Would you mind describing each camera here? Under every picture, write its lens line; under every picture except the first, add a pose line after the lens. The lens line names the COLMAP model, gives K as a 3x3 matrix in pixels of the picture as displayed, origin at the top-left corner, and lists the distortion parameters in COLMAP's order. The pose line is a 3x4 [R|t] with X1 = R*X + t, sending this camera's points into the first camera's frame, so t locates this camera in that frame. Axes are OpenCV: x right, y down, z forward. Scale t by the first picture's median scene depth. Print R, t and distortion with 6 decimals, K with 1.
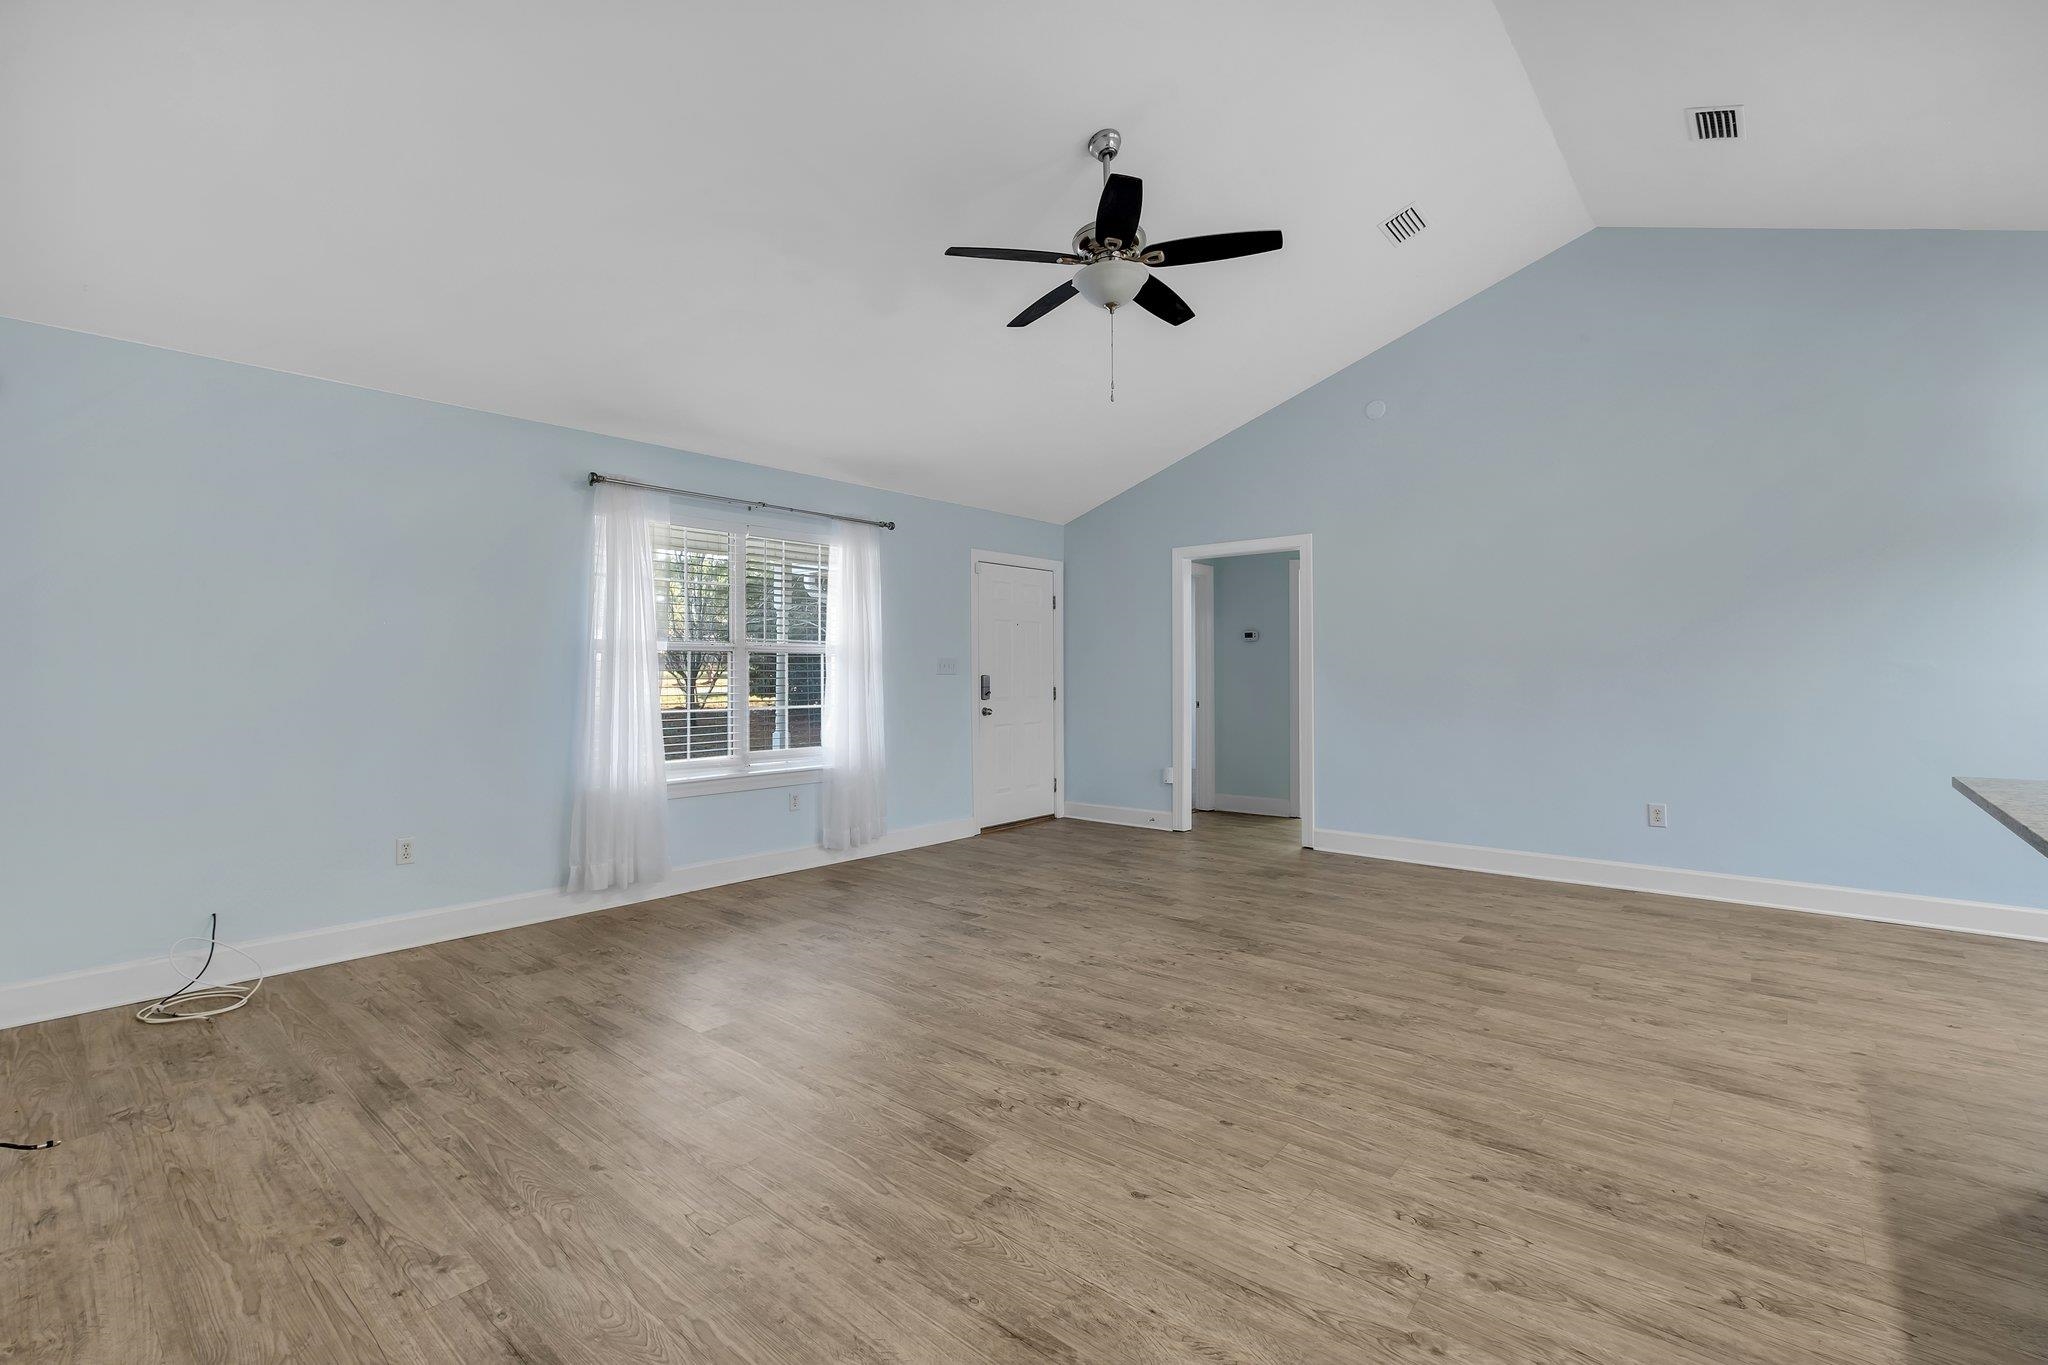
lens RADIAL K [[897.1, 0, 1023.5], [0, 897.1, 667.4], [0, 0, 1]] dist [-0.007239, -0.000079]
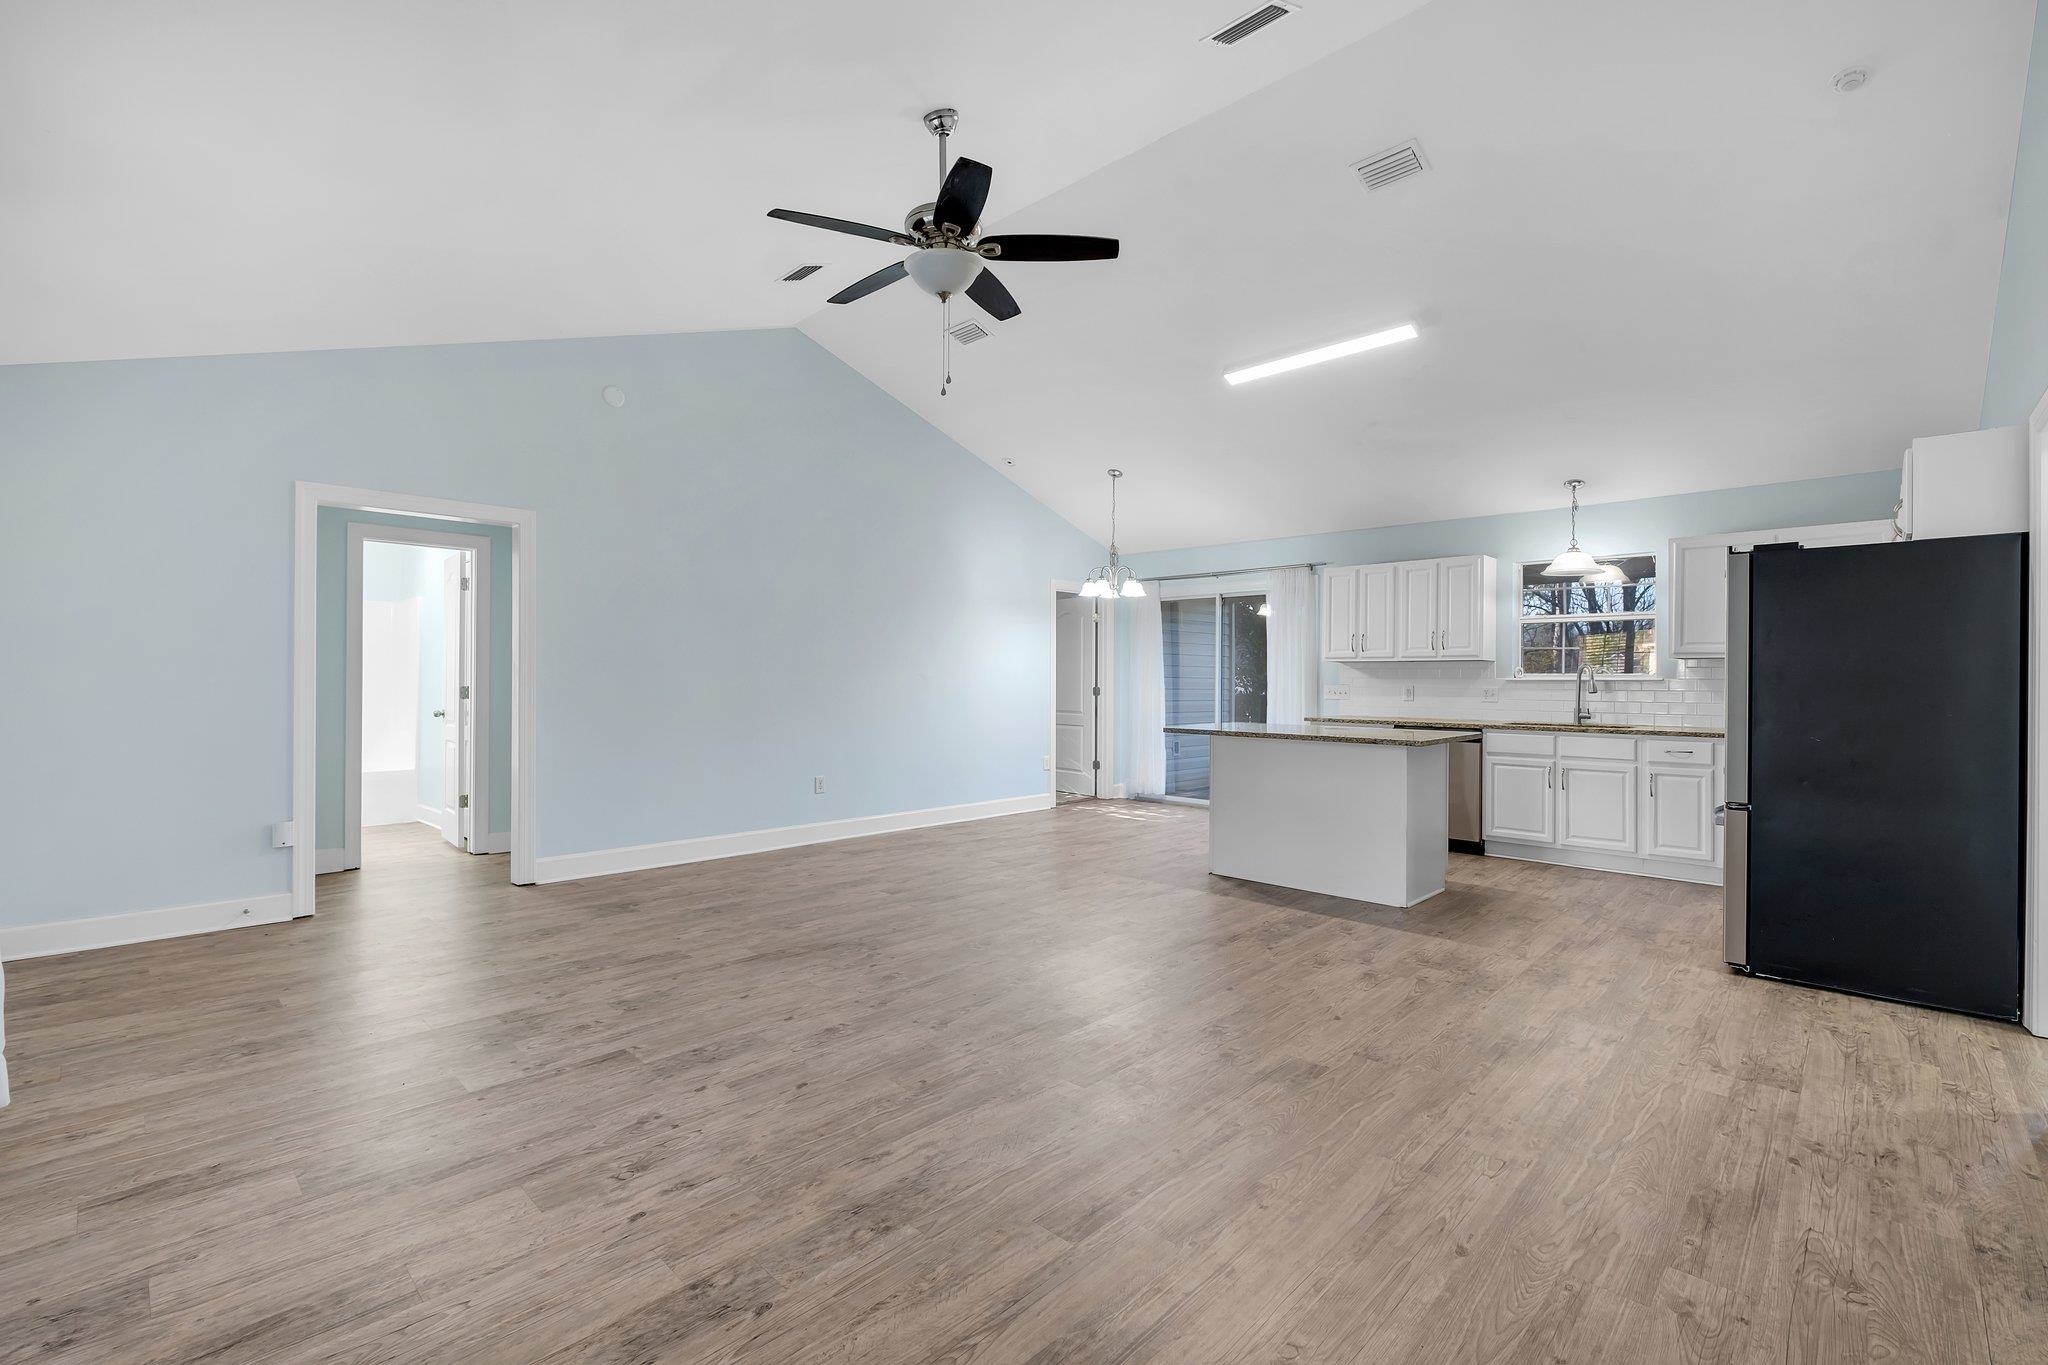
lens RADIAL K [[892.4, 0, 1017.7], [0, 892.4, 679.4], [0, 0, 1]] dist [-0.004856, -0.000407]
pose [[0.062949, 0.003314, 0.998011, -0.876893], [-0.012699, 0.999916, -0.002519, 0.009112], [-0.997936, -0.012515, 0.062986, 0.886493]]
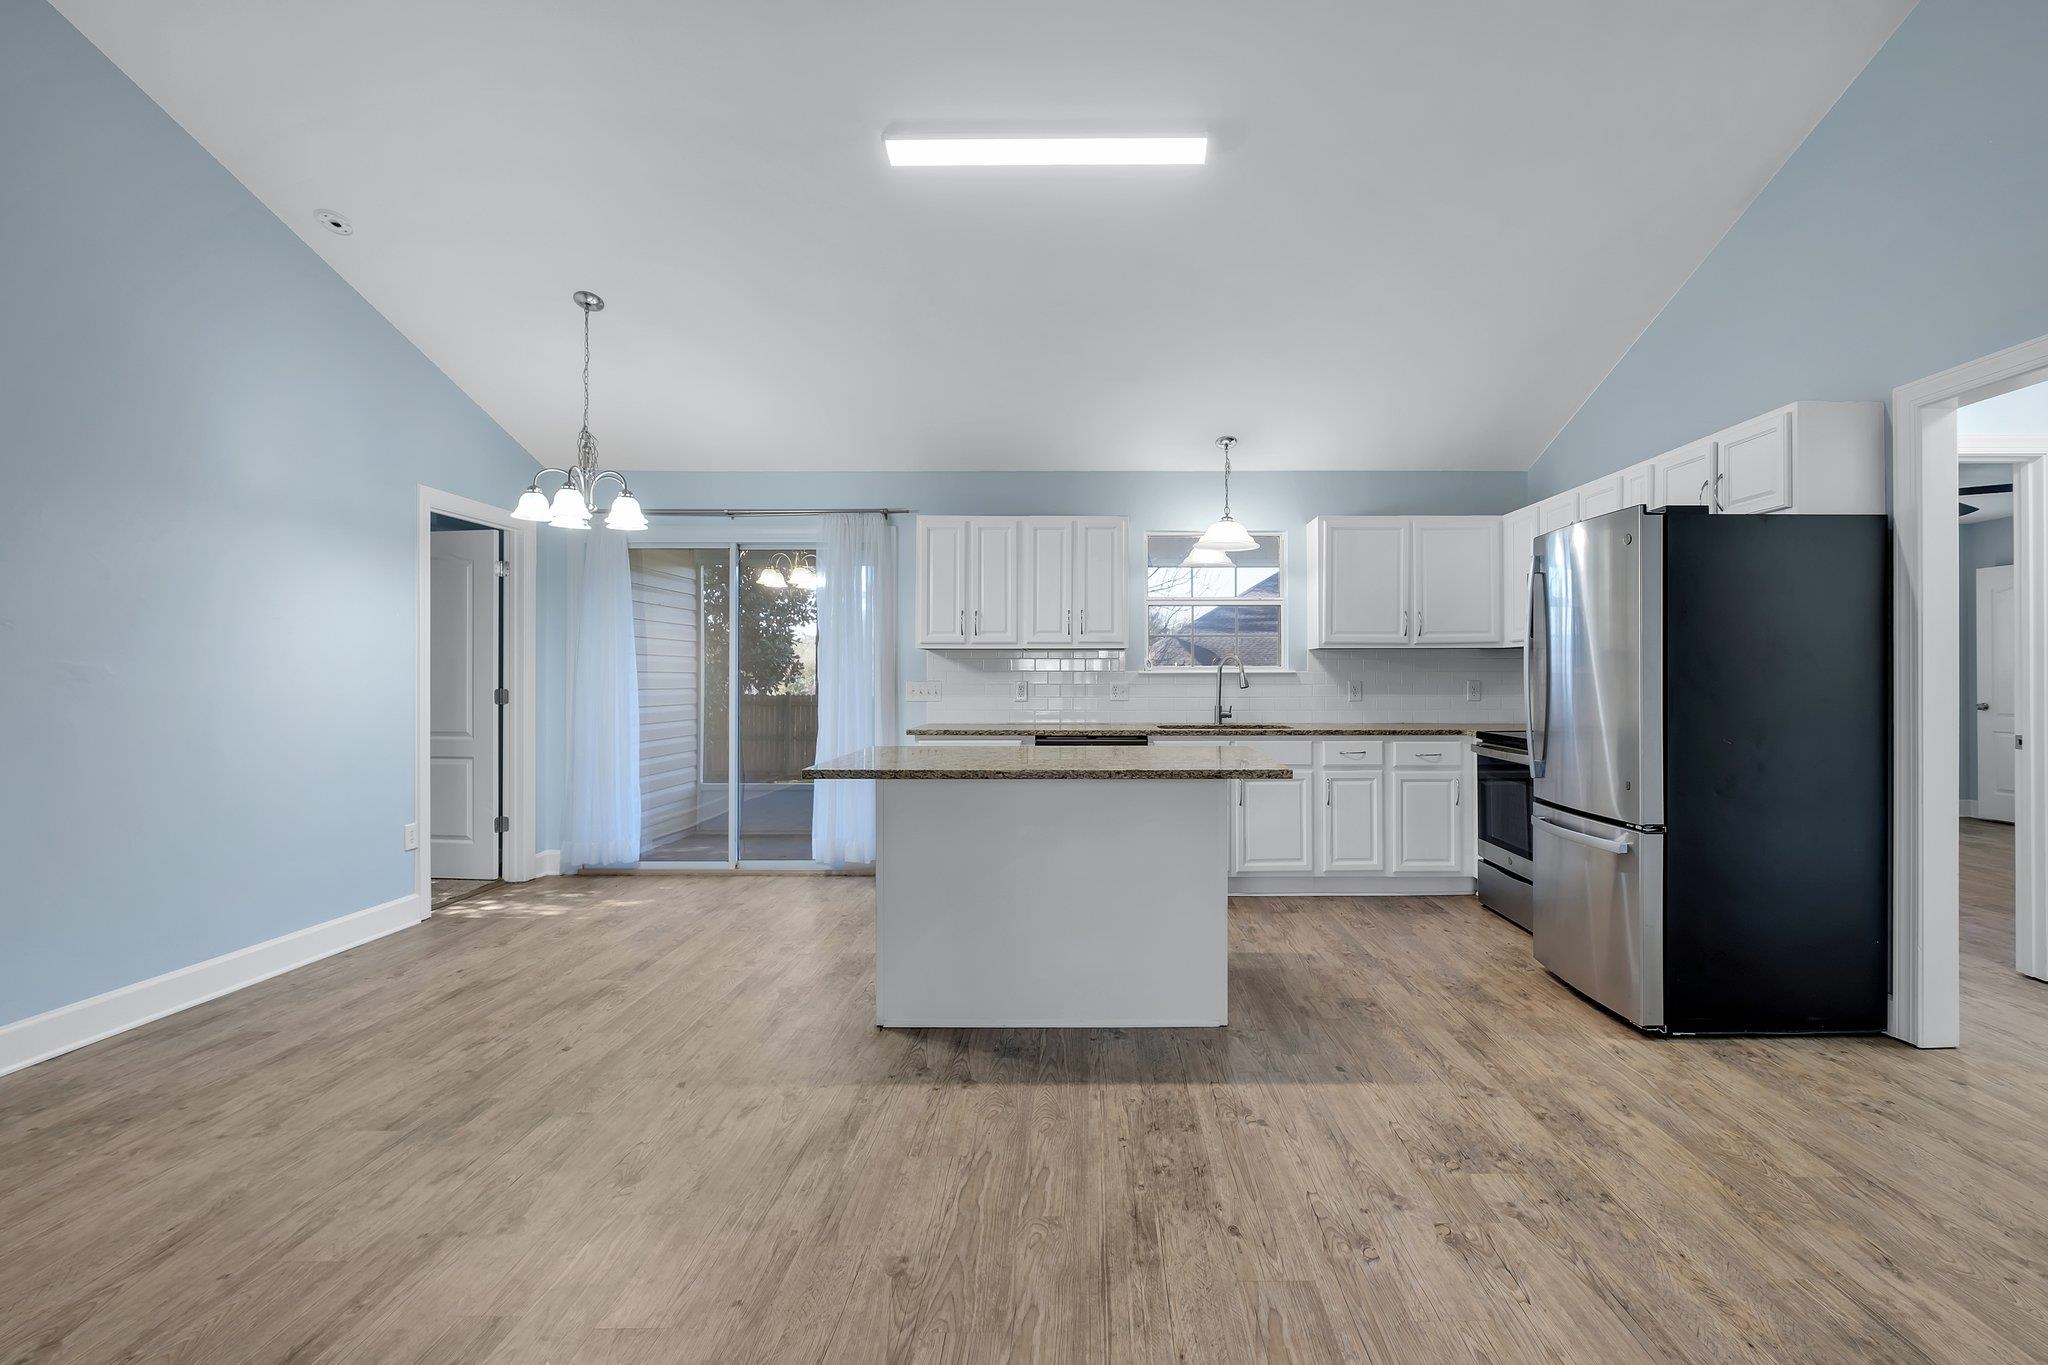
lens RADIAL K [[920.4, 0, 1097.6], [0, 920.4, 671.0], [0, 0, 1]] dist [-0.010262, 0.000143]
pose [[-0.654936, 0.007027, 0.755651, -0.068851], [-0.002208, 0.999935, -0.011213, 0.006369], [-0.755681, -0.009013, -0.654878, 1.075589]]
